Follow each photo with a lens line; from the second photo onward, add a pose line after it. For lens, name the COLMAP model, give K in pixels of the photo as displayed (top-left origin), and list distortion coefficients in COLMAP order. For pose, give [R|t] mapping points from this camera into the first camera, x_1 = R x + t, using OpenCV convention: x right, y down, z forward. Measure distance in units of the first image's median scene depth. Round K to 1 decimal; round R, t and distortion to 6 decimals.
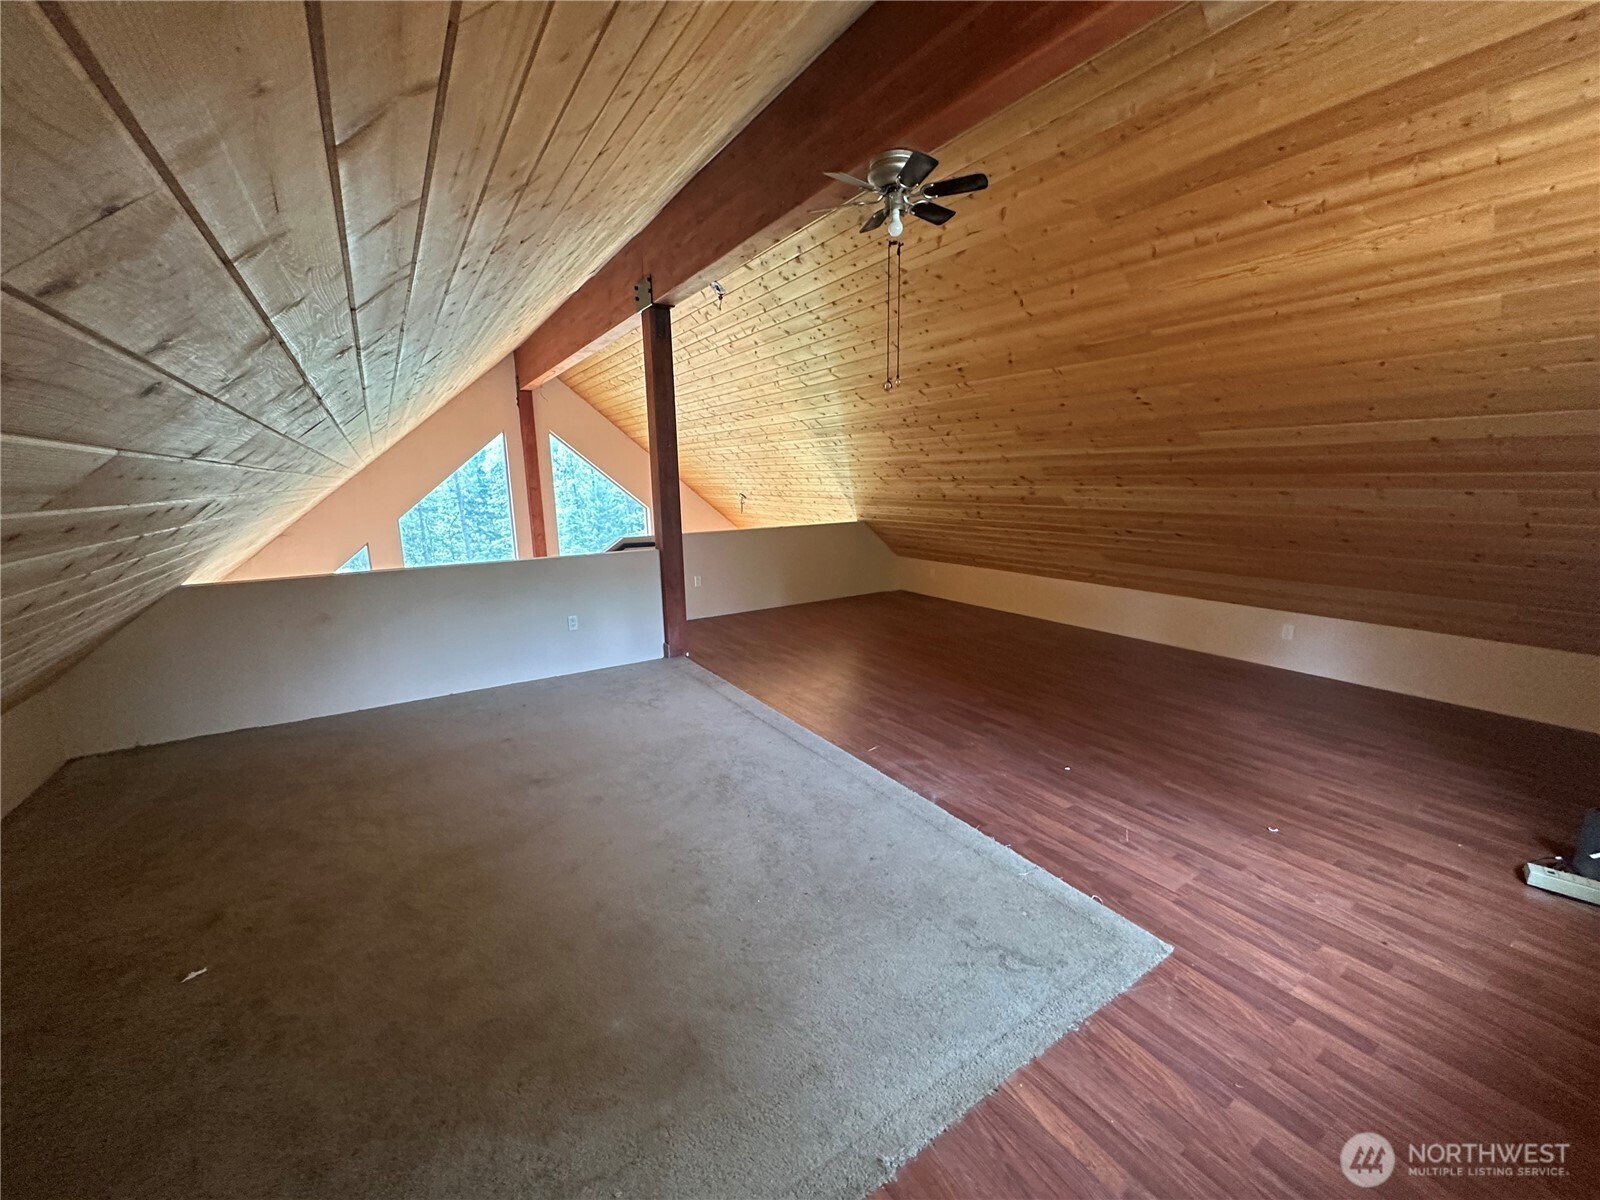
lens RADIAL K [[635.1, 0, 800.0], [0, 635.1, 600.0], [0, 0, 1]] dist [-0.008858, 0.002408]
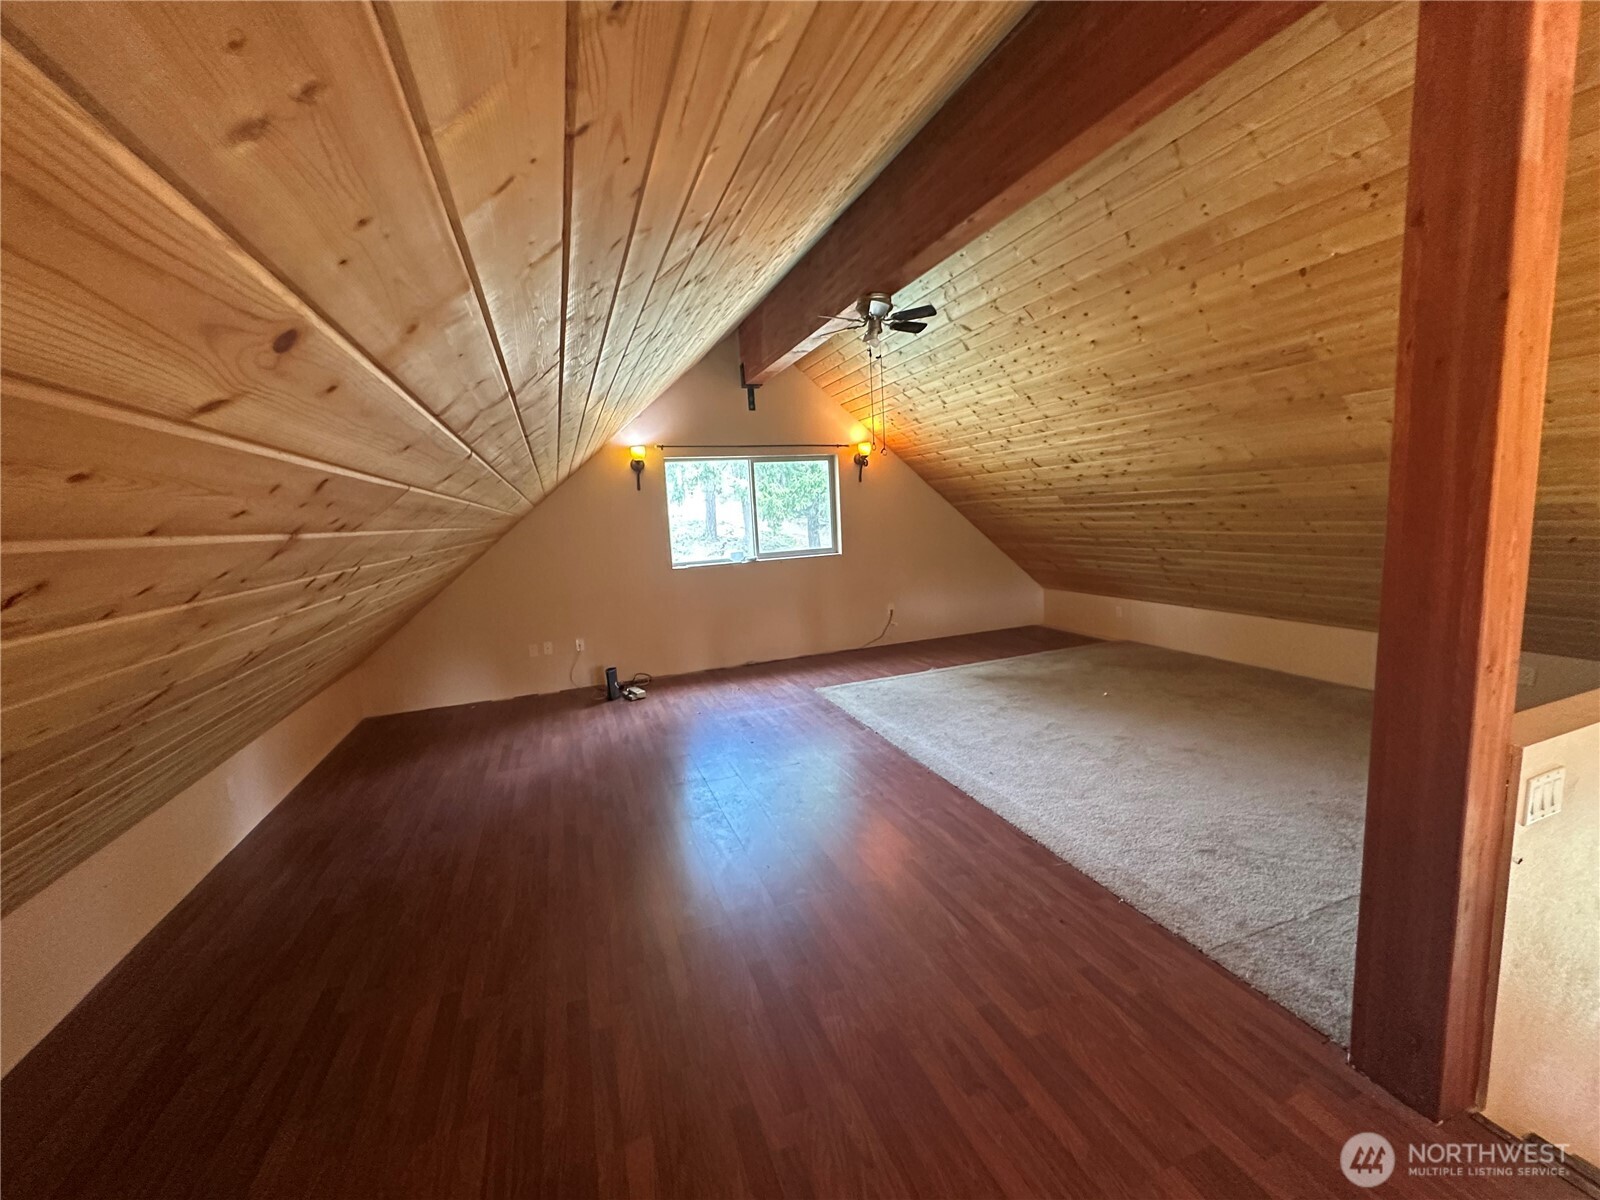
lens RADIAL K [[635.1, 0, 800.0], [0, 635.1, 600.0], [0, 0, 1]] dist [-0.008858, 0.002408]
pose [[-0.974268, 0.036911, 0.222348, 0.019859], [0.108510, 0.941464, 0.319173, -0.501193], [-0.197552, 0.335087, -0.921244, 2.460394]]
